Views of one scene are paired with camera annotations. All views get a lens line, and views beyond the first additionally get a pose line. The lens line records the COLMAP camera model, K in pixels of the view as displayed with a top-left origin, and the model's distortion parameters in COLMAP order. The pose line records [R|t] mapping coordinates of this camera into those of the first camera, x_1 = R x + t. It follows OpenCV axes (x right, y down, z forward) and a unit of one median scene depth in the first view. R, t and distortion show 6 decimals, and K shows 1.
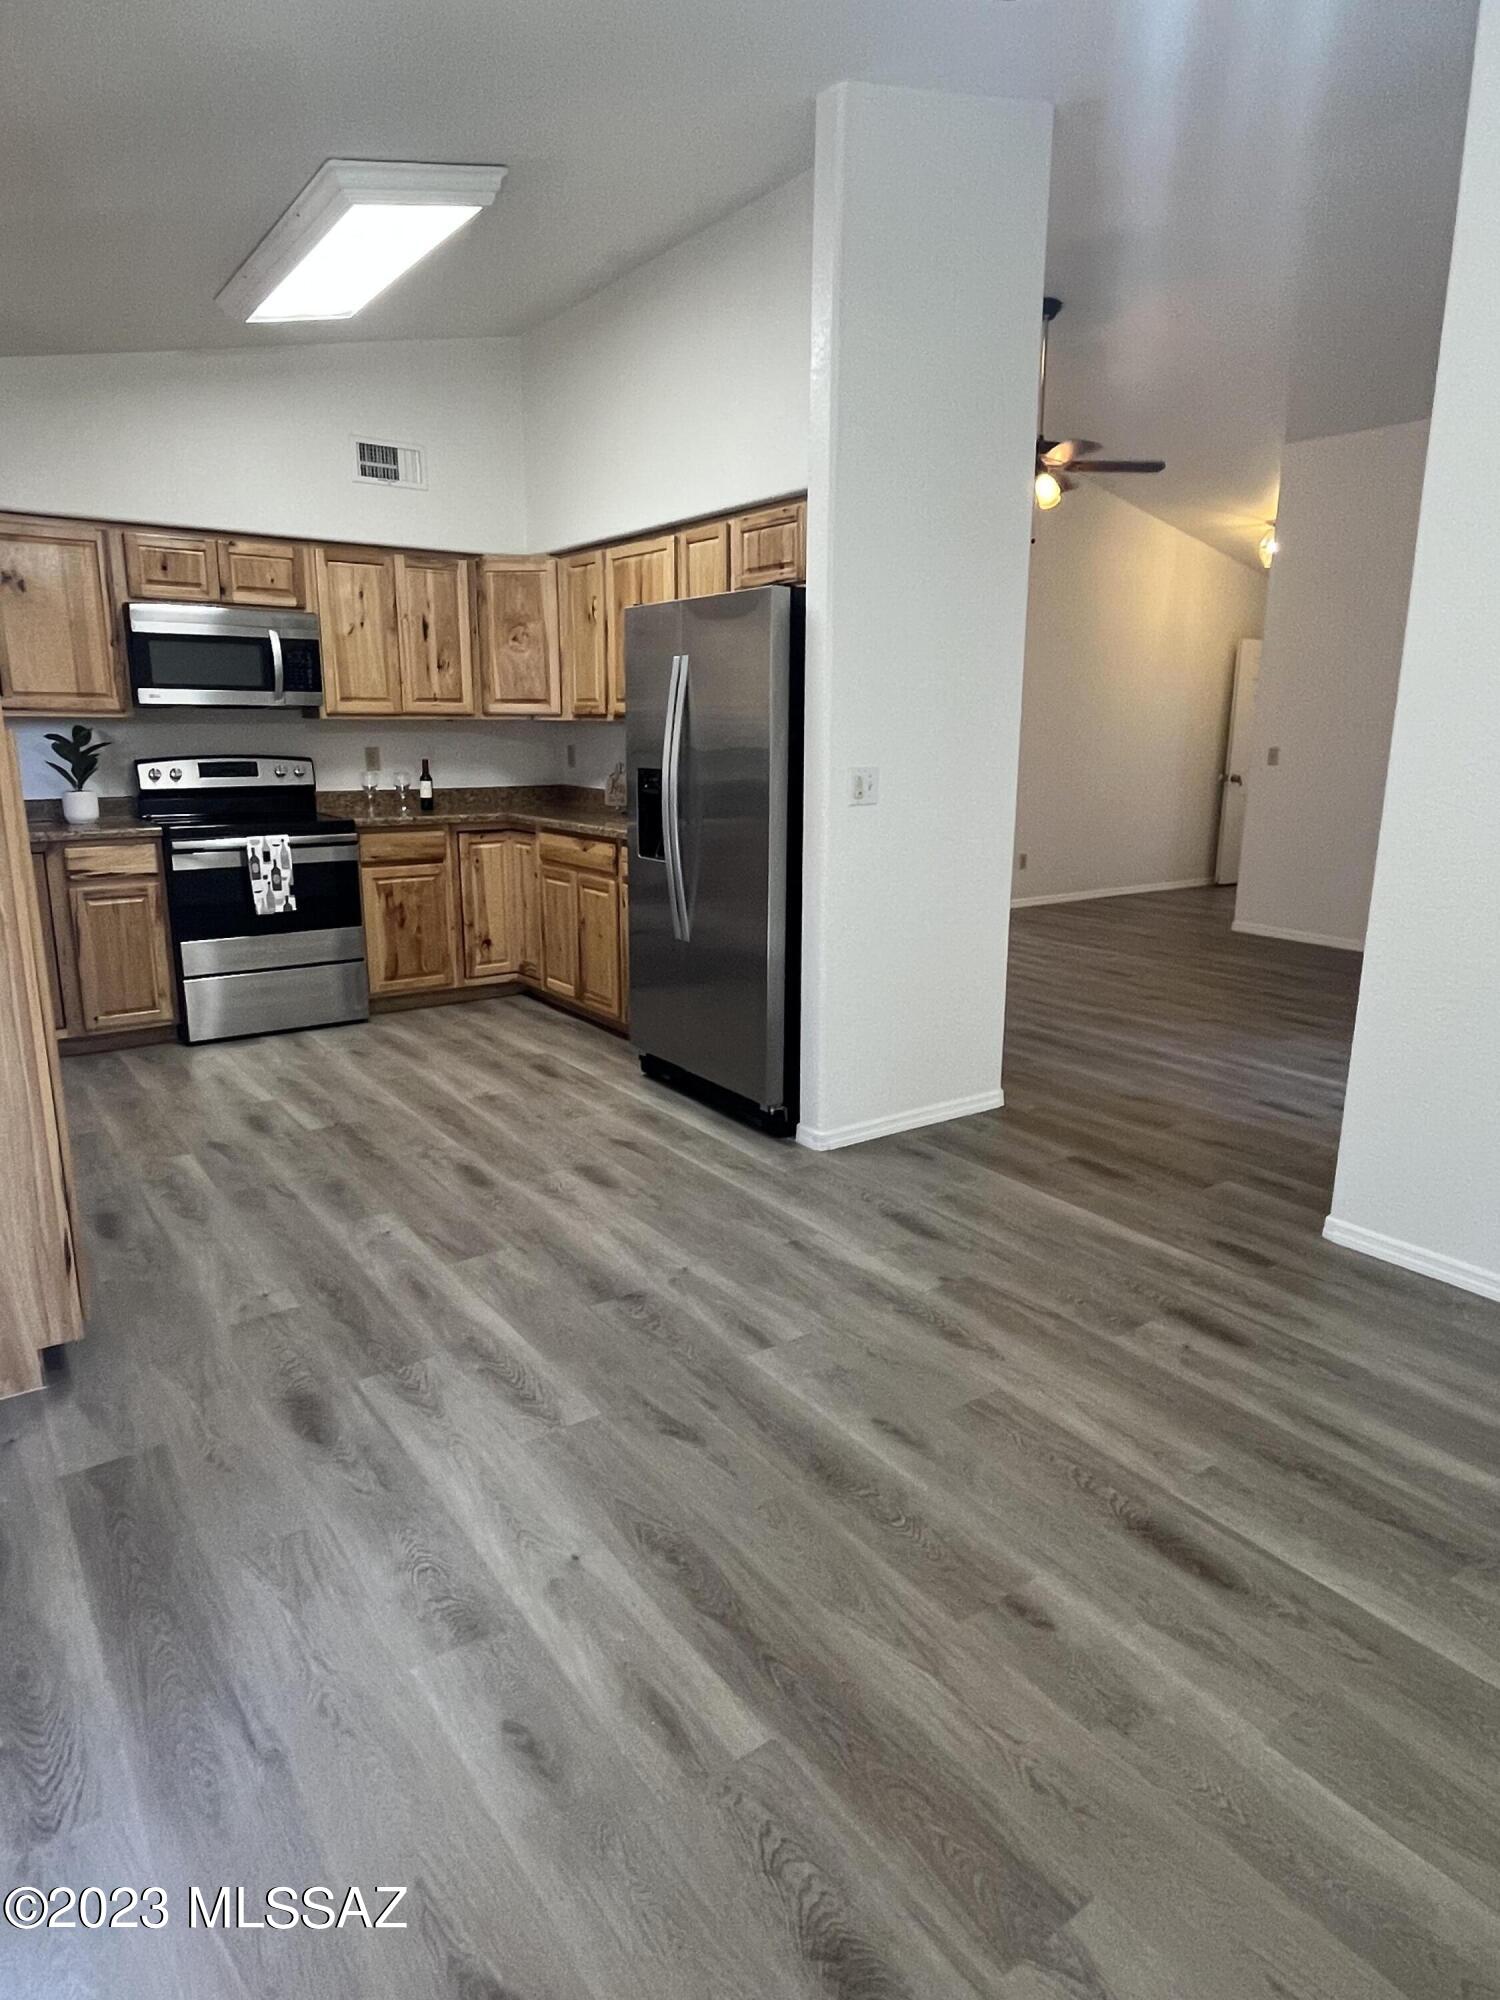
lens RADIAL K [[1180.1, 0, 750.0], [0, 1180.1, 1000.0], [0, 0, 1]] dist [0.001205, -0.007558]
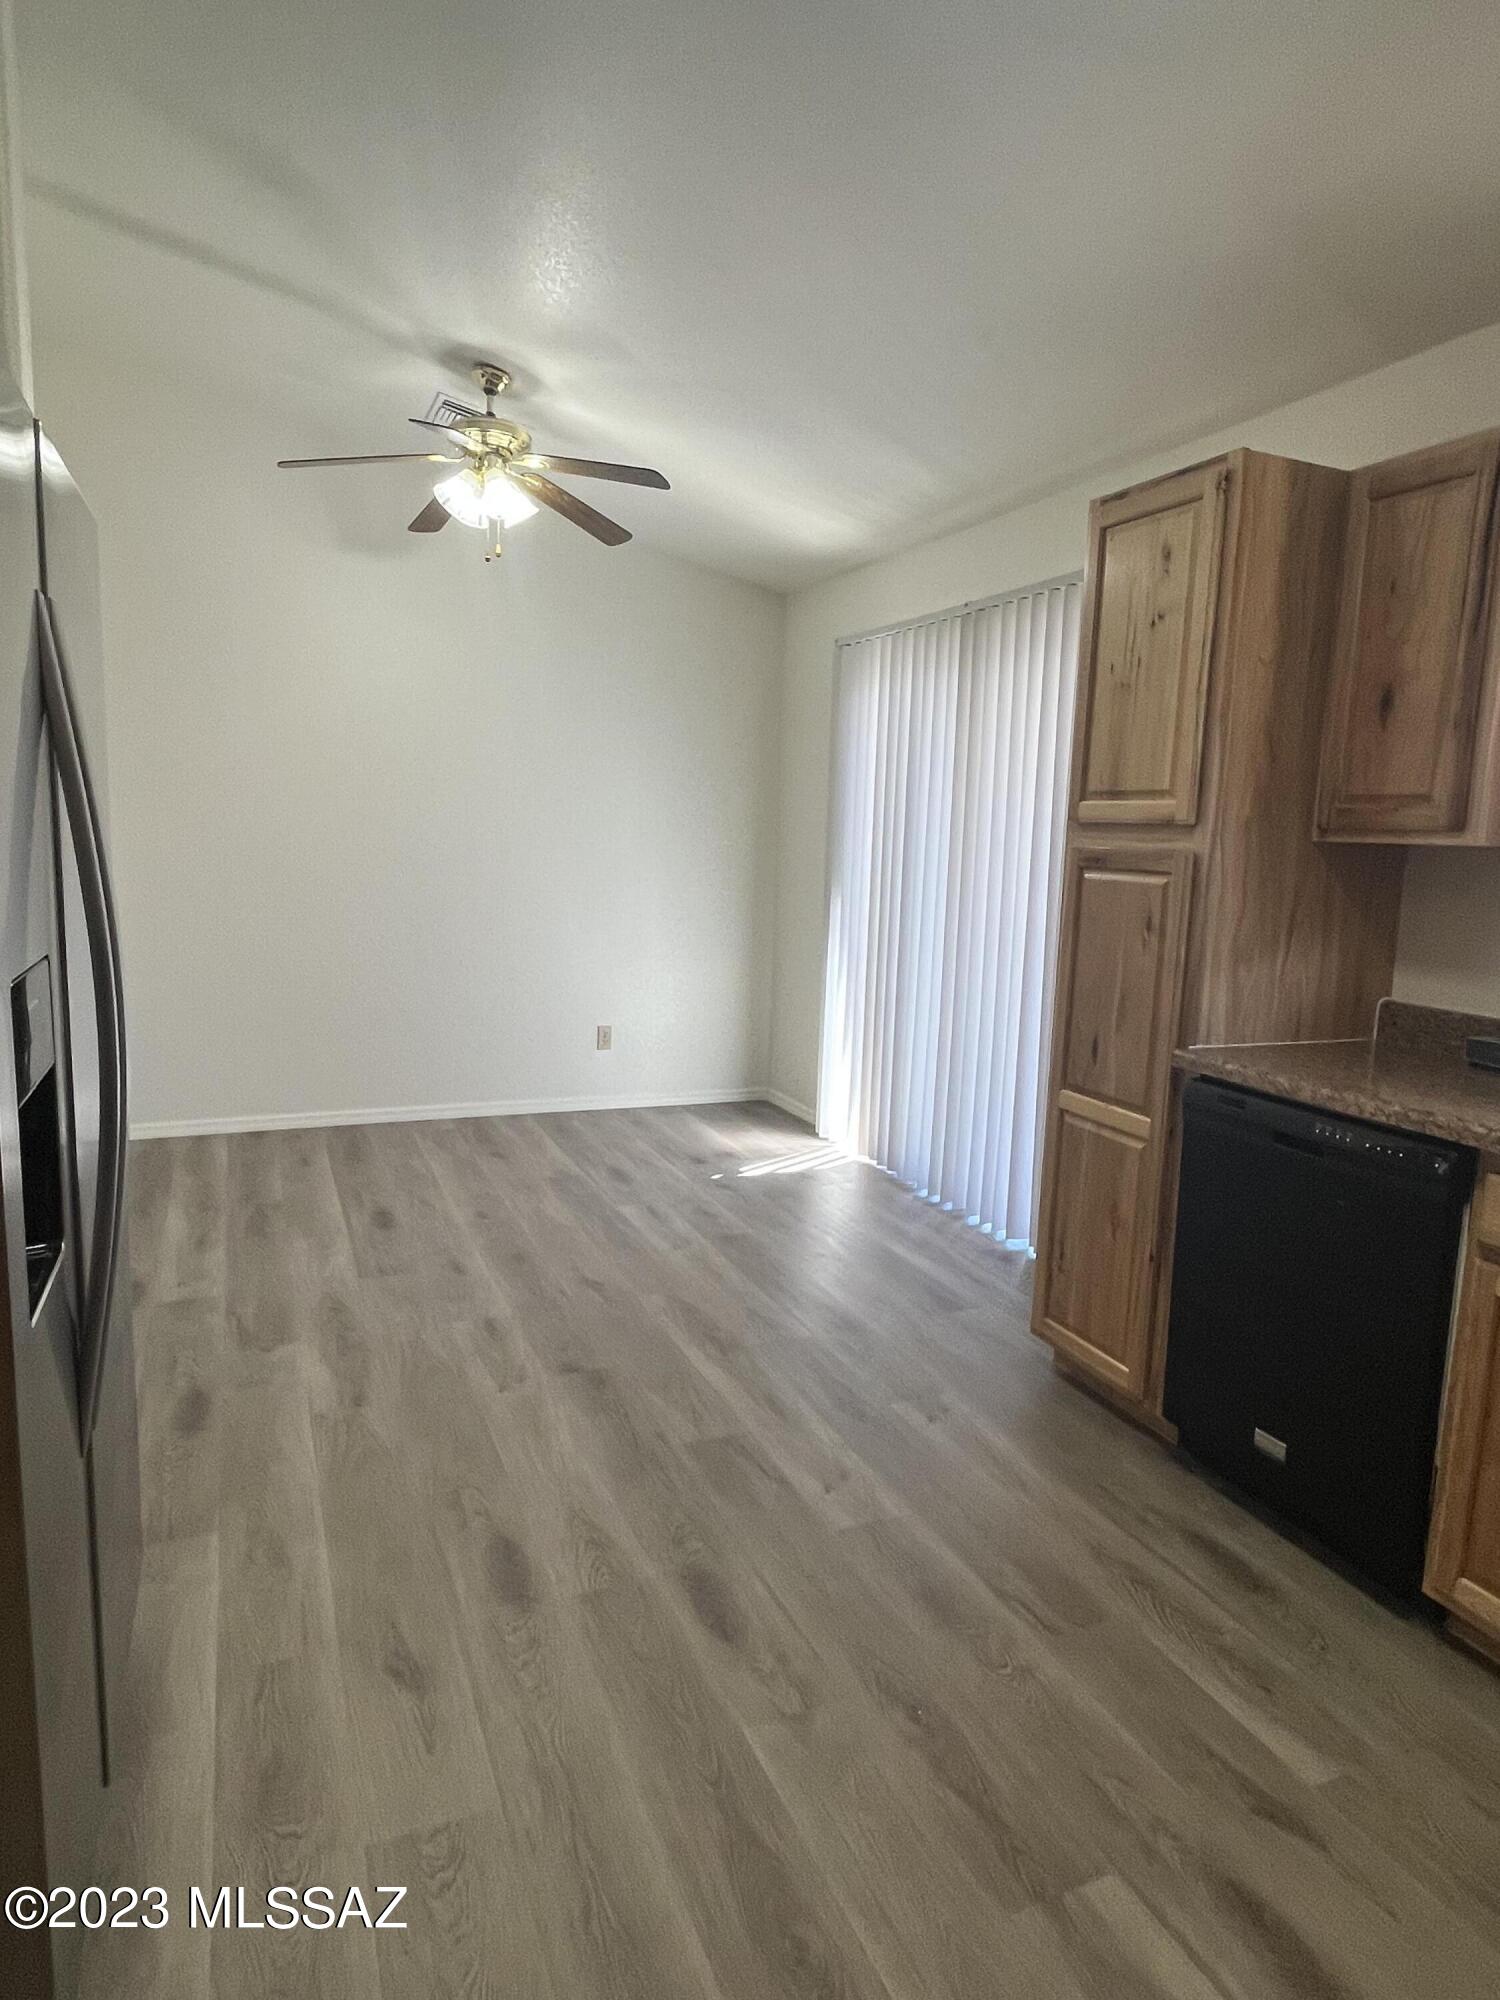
lens RADIAL K [[1180.1, 0, 750.0], [0, 1180.1, 1000.0], [0, 0, 1]] dist [0.001205, -0.007558]
pose [[-0.975402, -0.074311, 0.207532, -0.256754], [0.005918, 0.932299, 0.361641, -0.244443], [-0.220356, 0.353973, -0.908926, 1.039688]]
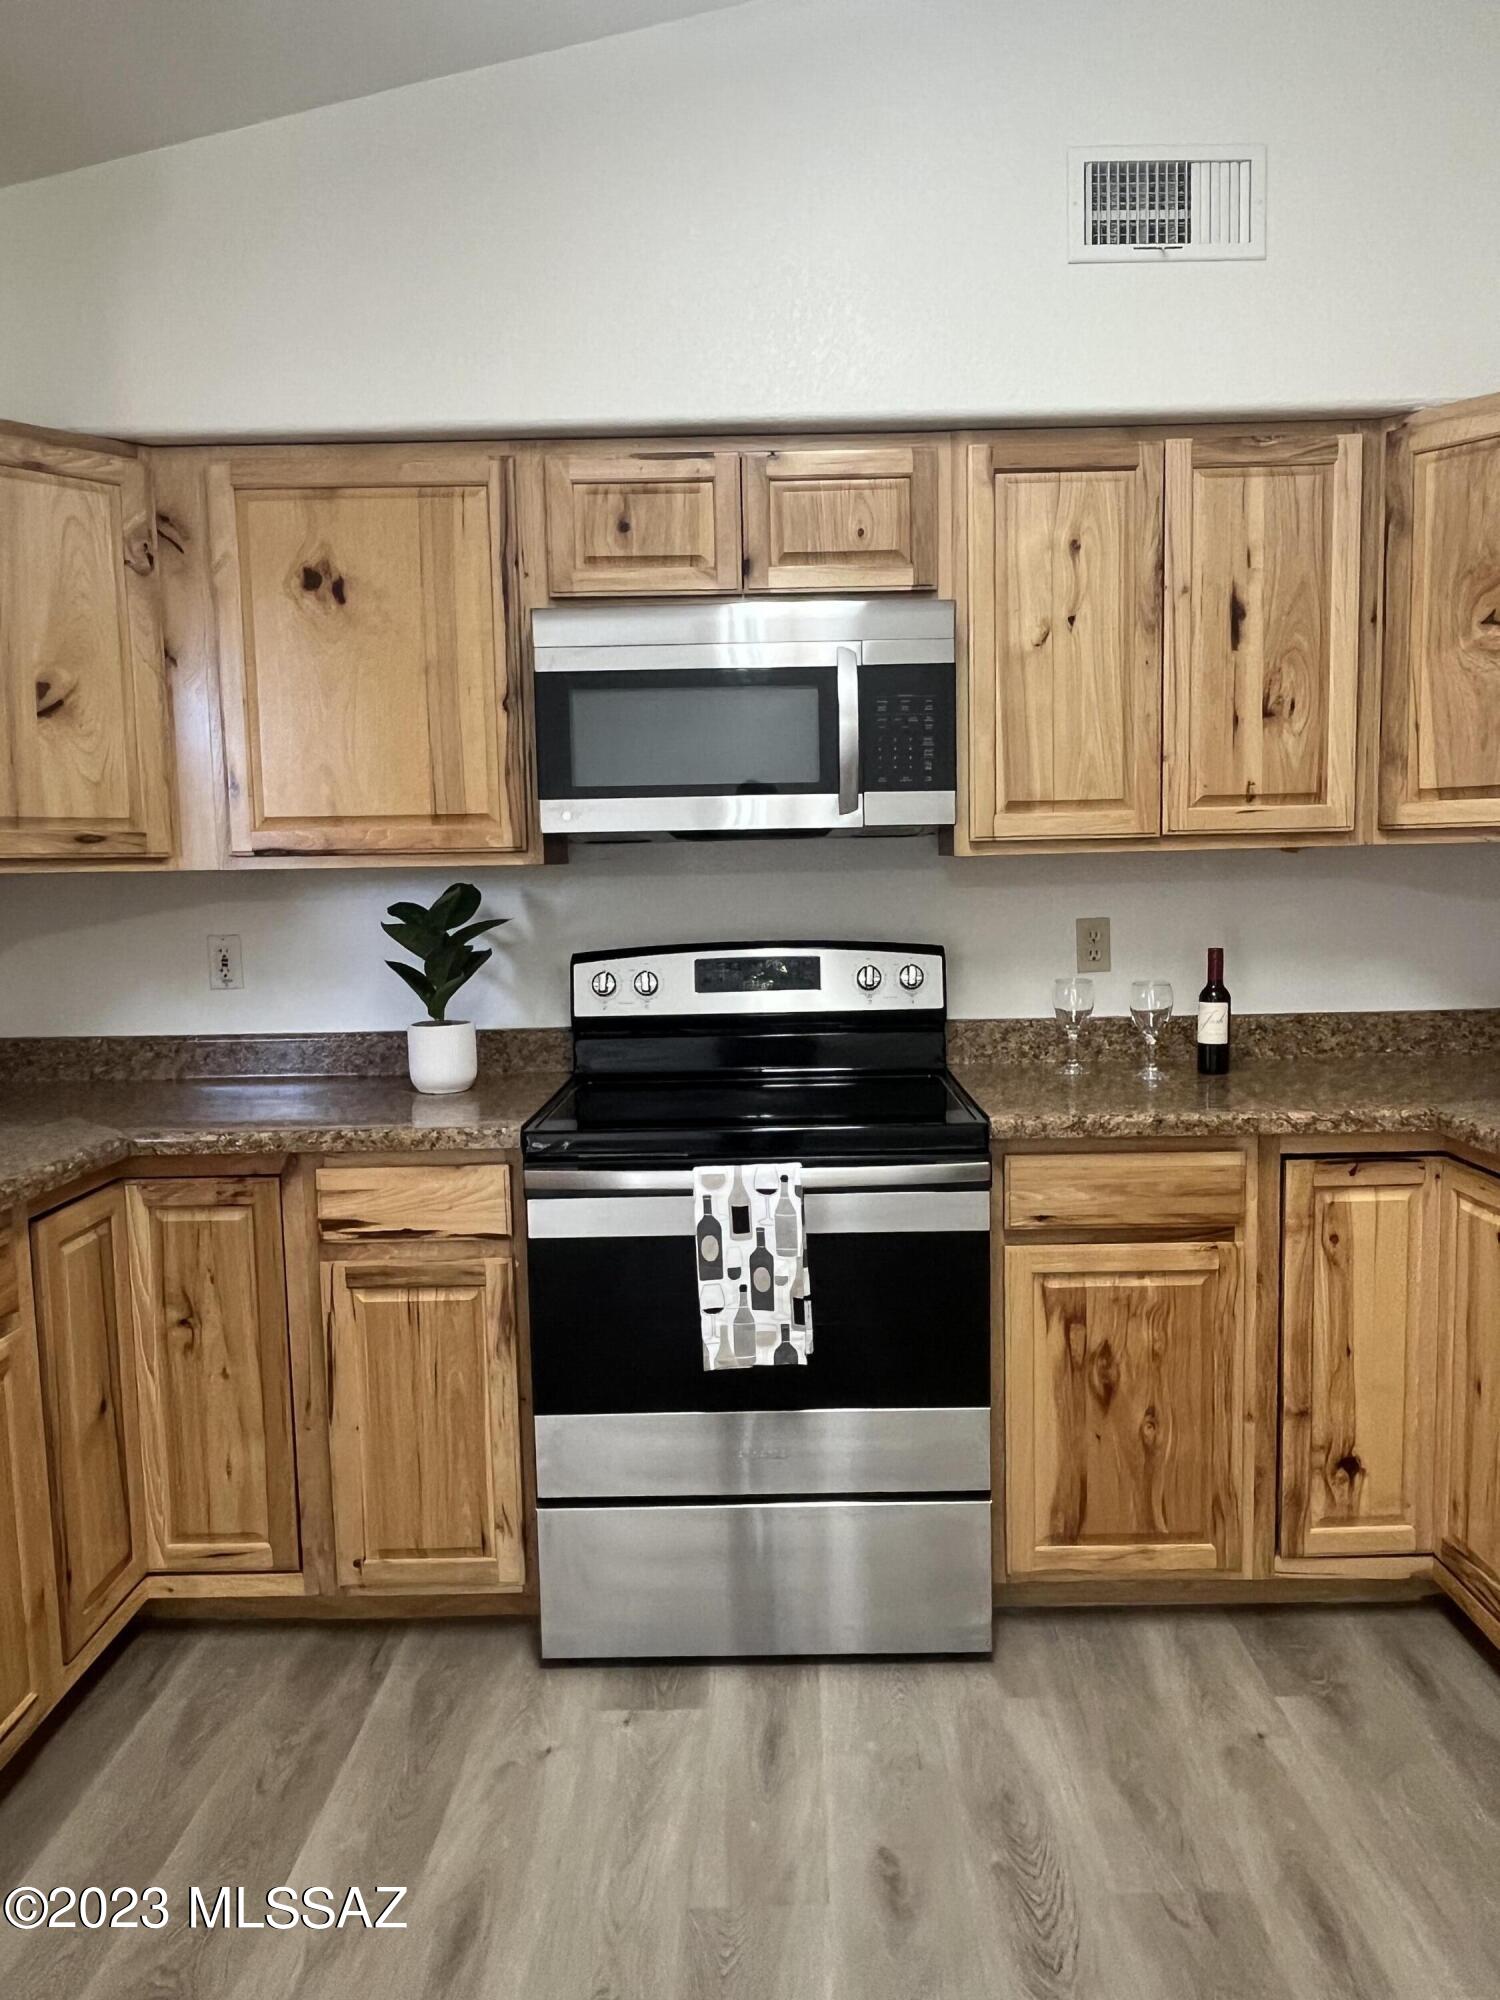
lens RADIAL K [[1336.9, 0, 772.7], [0, 1336.9, 999.6], [0, 0, 1]] dist [0.000806, -0.002187]
pose [[0.805147, 0.036206, -0.591969, -0.153135], [-0.109151, 0.990131, -0.087901, -0.156140], [0.582944, 0.135388, 0.801153, 0.660957]]
